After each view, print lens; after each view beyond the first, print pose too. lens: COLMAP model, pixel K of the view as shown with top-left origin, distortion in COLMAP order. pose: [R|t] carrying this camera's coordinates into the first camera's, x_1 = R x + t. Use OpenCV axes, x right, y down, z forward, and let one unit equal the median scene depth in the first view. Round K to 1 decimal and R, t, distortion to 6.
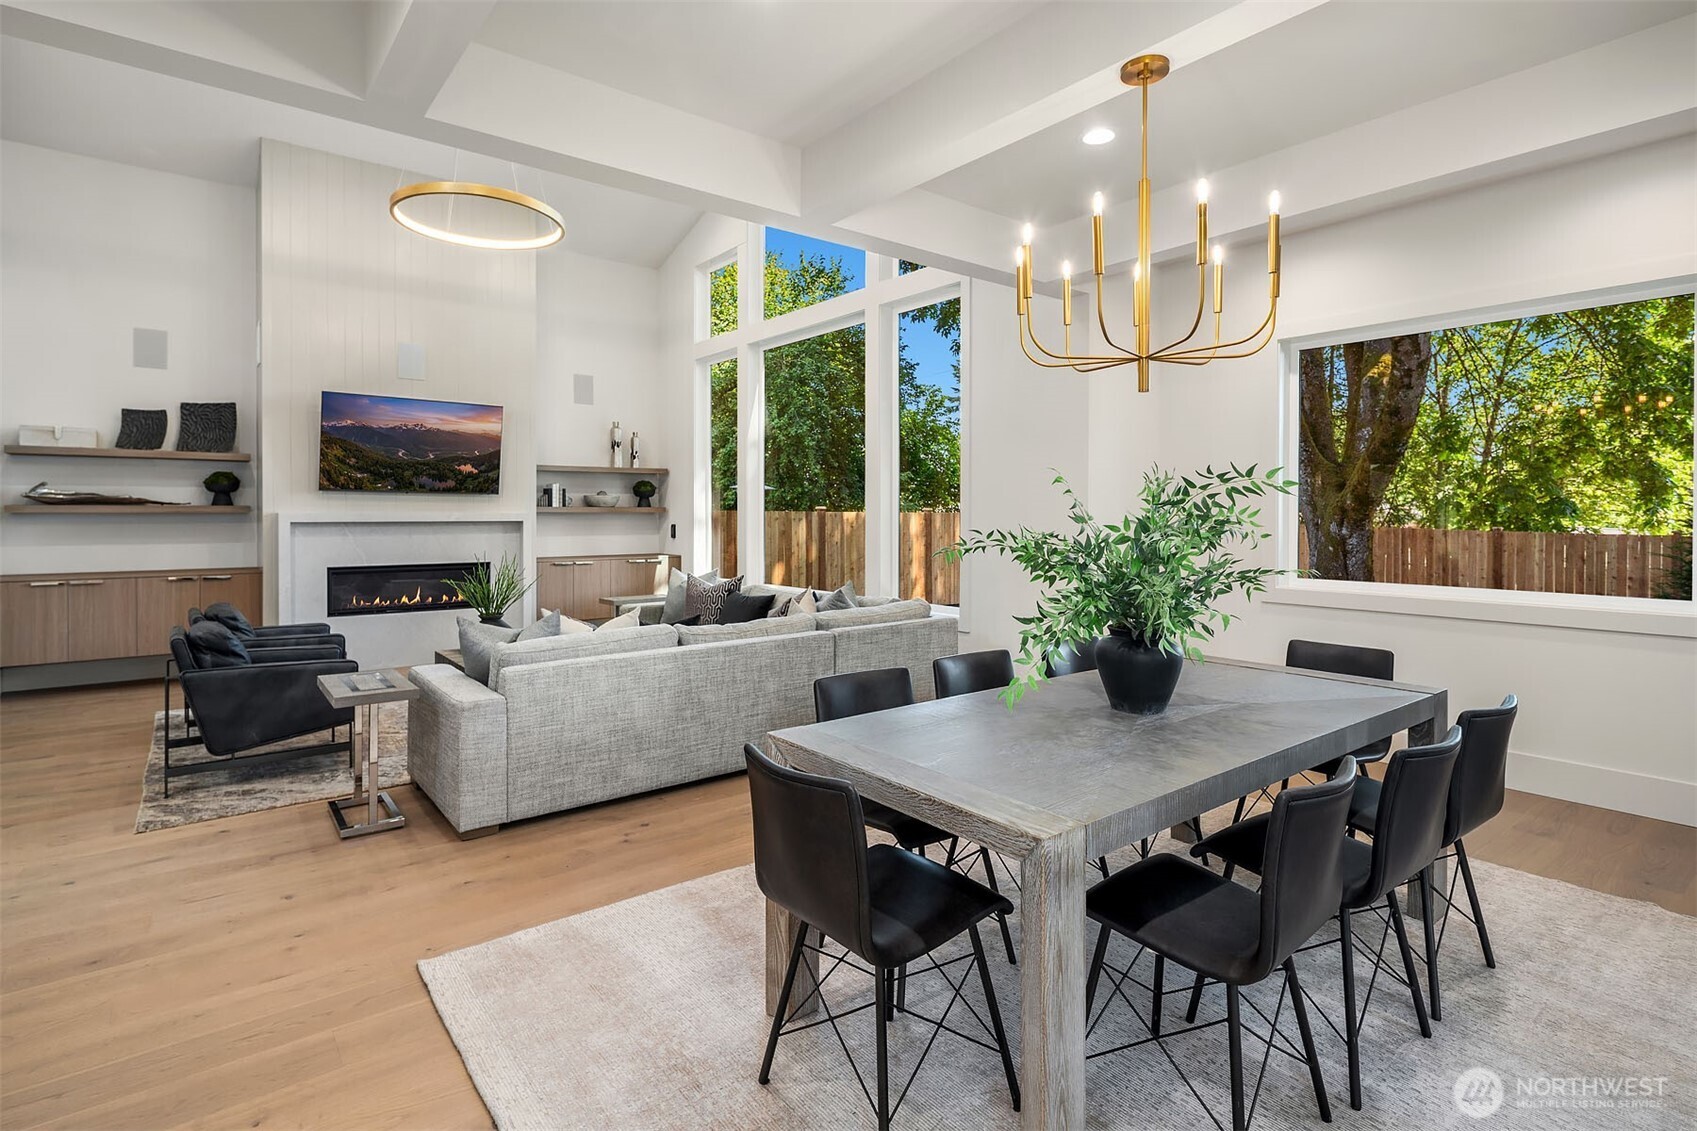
lens RADIAL K [[846.6, 0, 843.9], [0, 846.6, 506.8], [0, 0, 1]] dist [-0.003183, -0.000768]
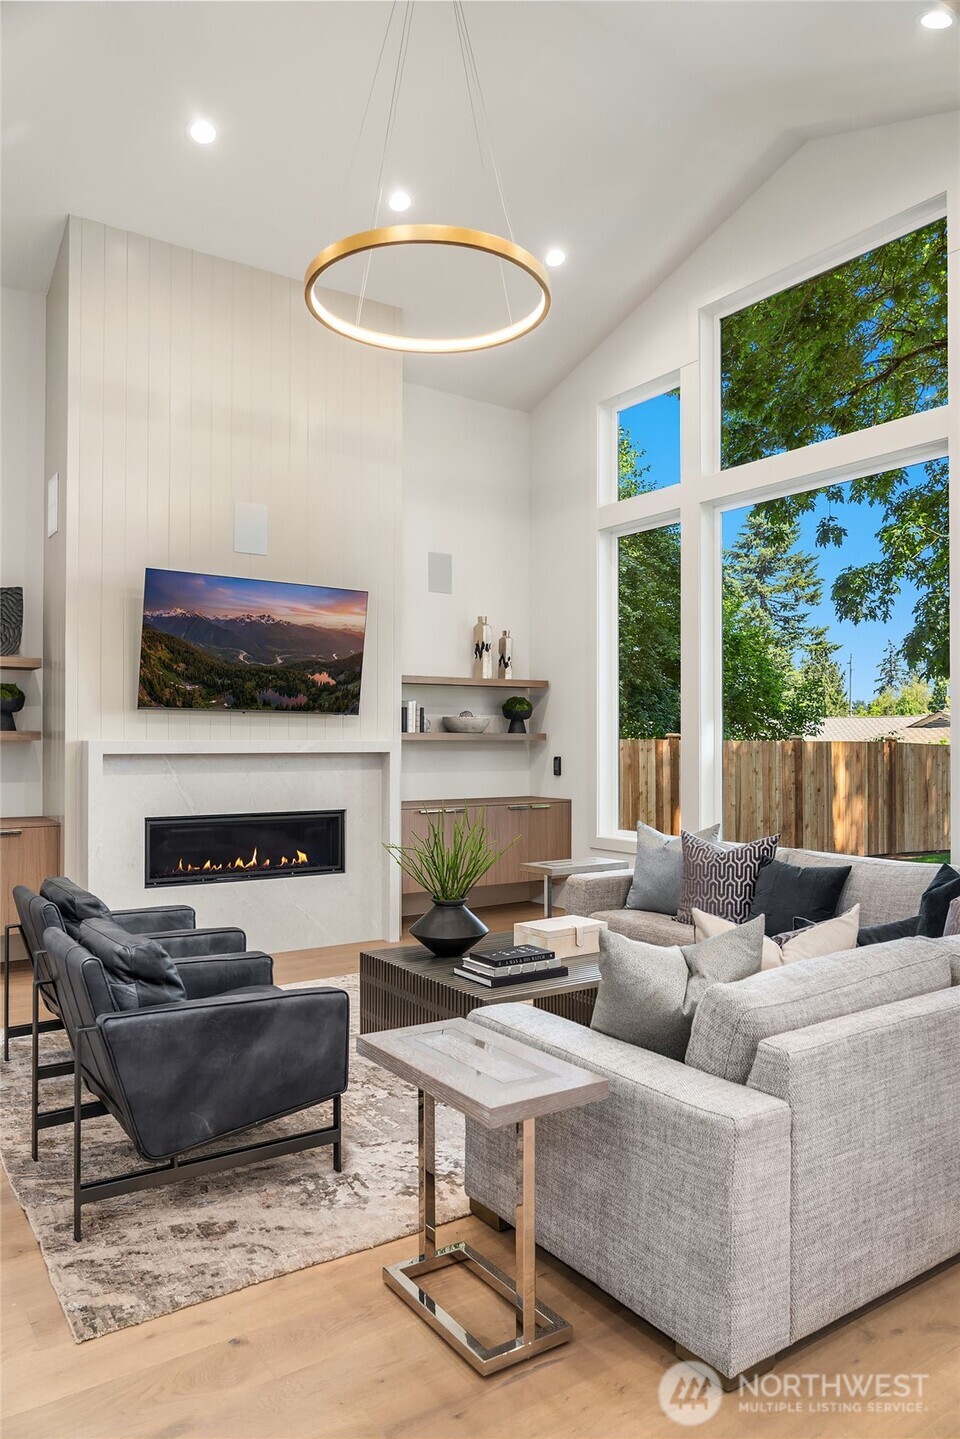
lens RADIAL K [[968.9, 0, 480.0], [0, 968.9, 719.5], [0, 0, 1]] dist [-0.018354, 0.000568]
pose [[0.998286, -0.000073, -0.058528, -0.279459], [-0.000820, 0.999884, -0.015235, 0.001789], [0.058522, 0.015257, 0.998170, 0.205172]]
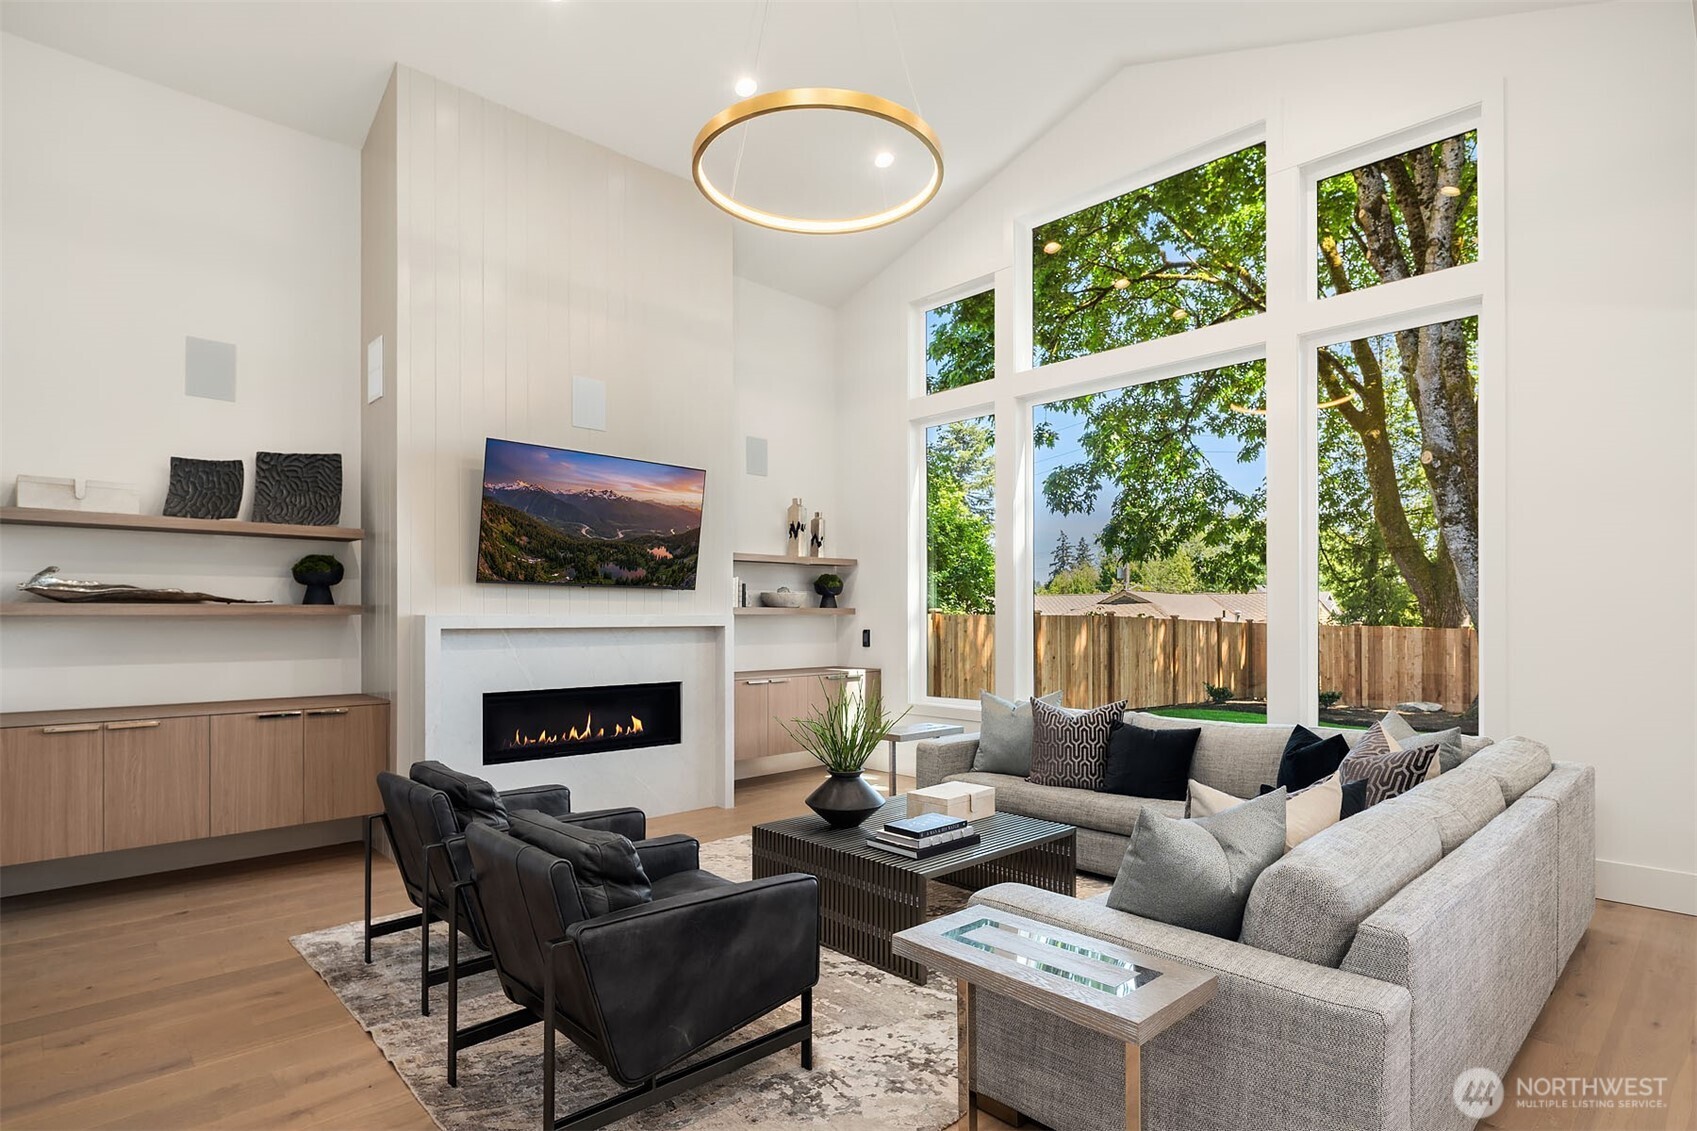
lens RADIAL K [[852.2, 0, 860.2], [0, 852.2, 602.4], [0, 0, 1]] dist [0.001535, 0.000006]
pose [[0.993809, 0.000999, 0.111094, -0.376094], [-0.000015, 0.999961, -0.008858, 0.003211], [-0.111099, 0.008801, 0.993770, 0.266388]]
